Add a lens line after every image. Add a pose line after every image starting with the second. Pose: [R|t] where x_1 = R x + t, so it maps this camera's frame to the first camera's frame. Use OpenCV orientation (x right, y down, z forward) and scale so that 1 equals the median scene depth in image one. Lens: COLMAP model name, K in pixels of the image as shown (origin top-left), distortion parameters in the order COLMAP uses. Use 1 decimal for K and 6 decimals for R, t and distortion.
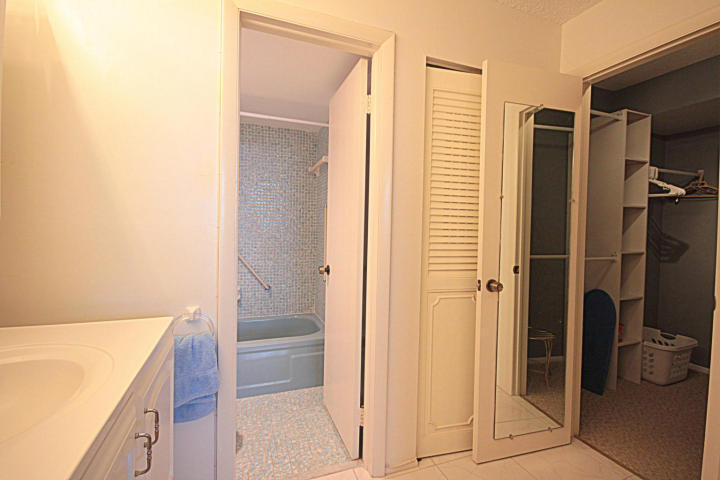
lens RADIAL K [[330.4, 0, 364.6], [0, 330.4, 234.7], [0, 0, 1]] dist [-0.002977, -0.000434]
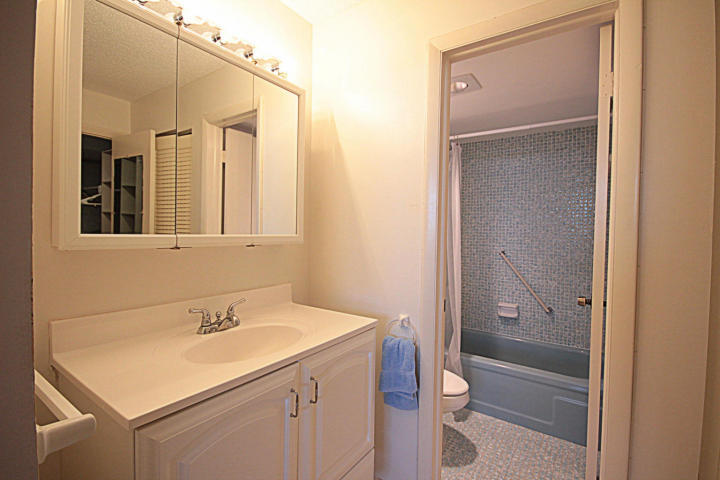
lens RADIAL K [[330.4, 0, 364.6], [0, 330.4, 234.7], [0, 0, 1]] dist [-0.002977, -0.000434]
pose [[0.569981, -0.004480, -0.821645, 0.234818], [-0.018926, 0.999648, -0.018579, -0.029636], [0.821440, 0.026140, 0.569696, 0.112474]]
